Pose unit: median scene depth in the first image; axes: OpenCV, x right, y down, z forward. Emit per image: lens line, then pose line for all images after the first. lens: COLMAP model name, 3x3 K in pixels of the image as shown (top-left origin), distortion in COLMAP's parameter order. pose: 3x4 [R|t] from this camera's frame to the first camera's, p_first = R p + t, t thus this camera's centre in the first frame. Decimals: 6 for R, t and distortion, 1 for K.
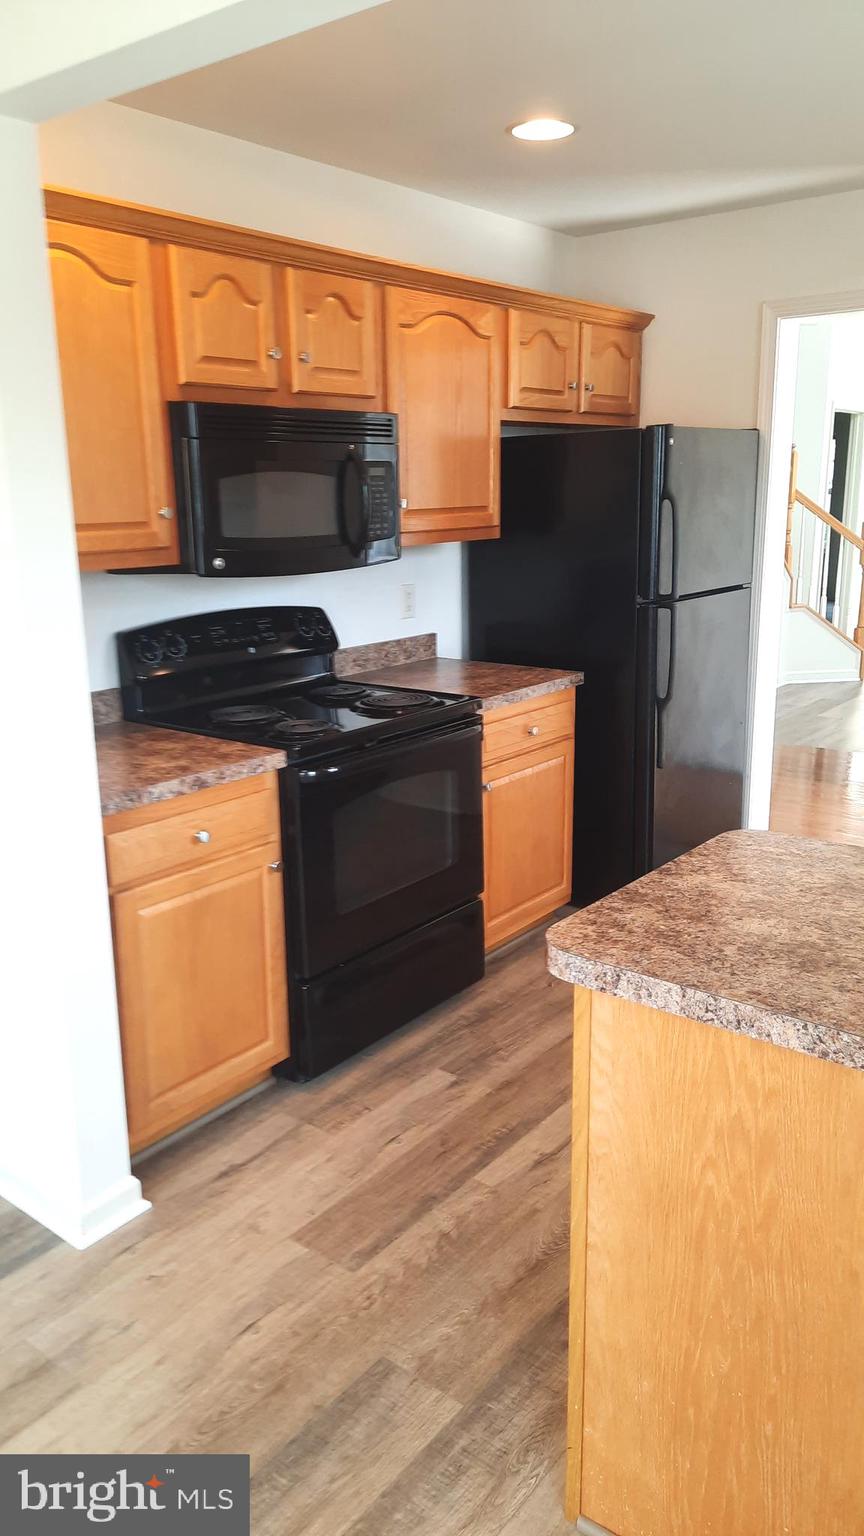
lens RADIAL K [[1112.9, 0, 432.0], [0, 1112.9, 768.0], [0, 0, 1]] dist [0.062731, -0.074687]
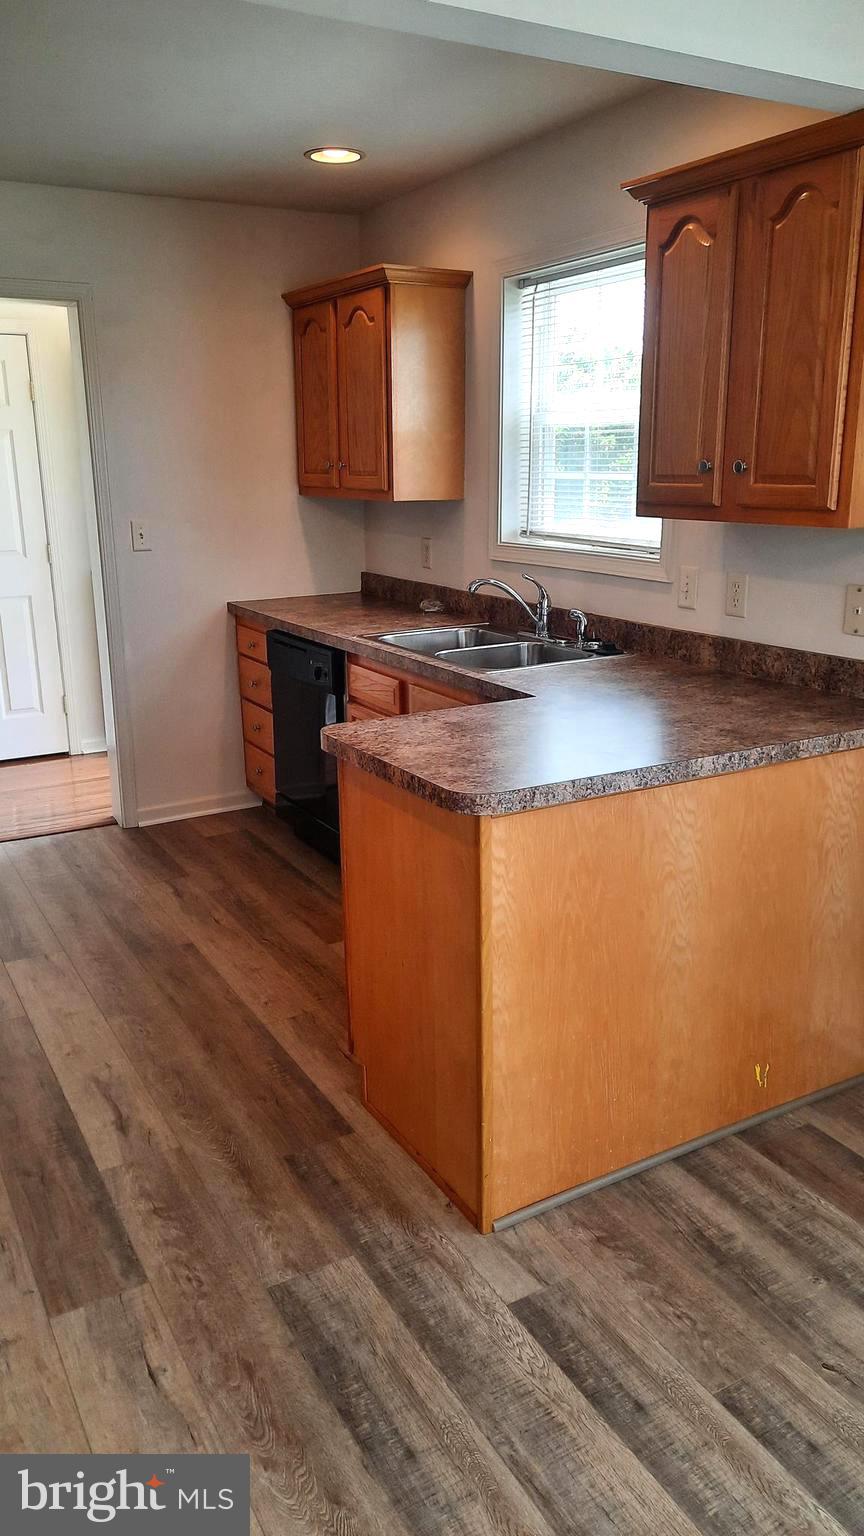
lens RADIAL K [[1122.3, 0, 430.1], [0, 1122.3, 769.9], [0, 0, 1]] dist [0.071354, -0.071709]
pose [[0.381445, -0.235953, 0.893771, -0.705628], [0.230432, 0.960623, 0.155258, -0.059382], [-0.895210, 0.146731, 0.420796, 0.302026]]
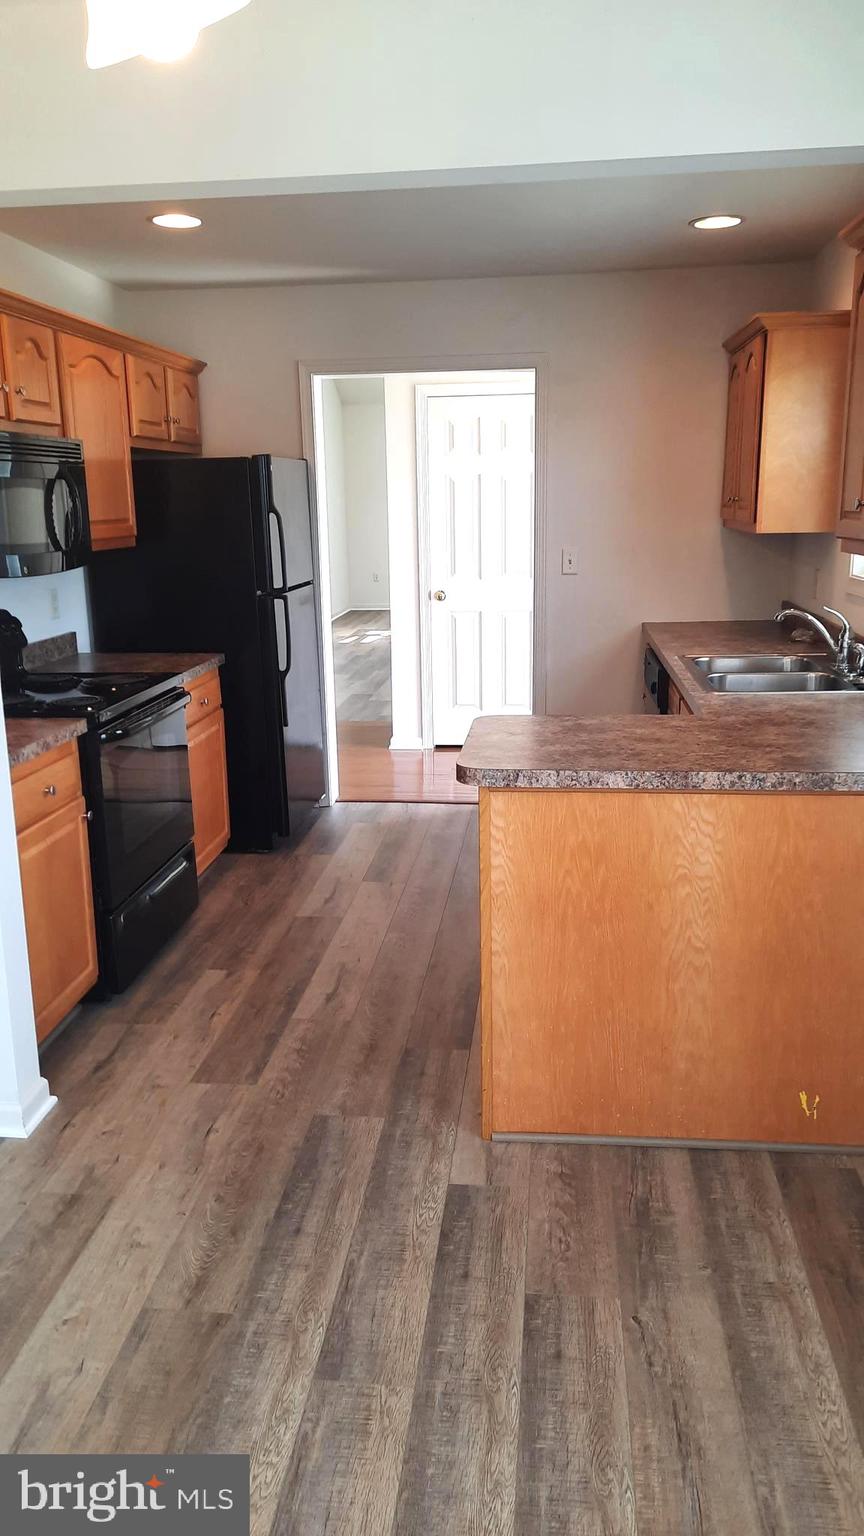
lens RADIAL K [[1113.0, 0, 426.1], [0, 1113.0, 770.3], [0, 0, 1]] dist [0.049022, -0.000384]
pose [[0.850488, -0.125247, 0.510866, -0.507352], [0.134218, 0.990761, 0.019456, 0.075697], [-0.508583, 0.052021, 0.859440, -0.256752]]
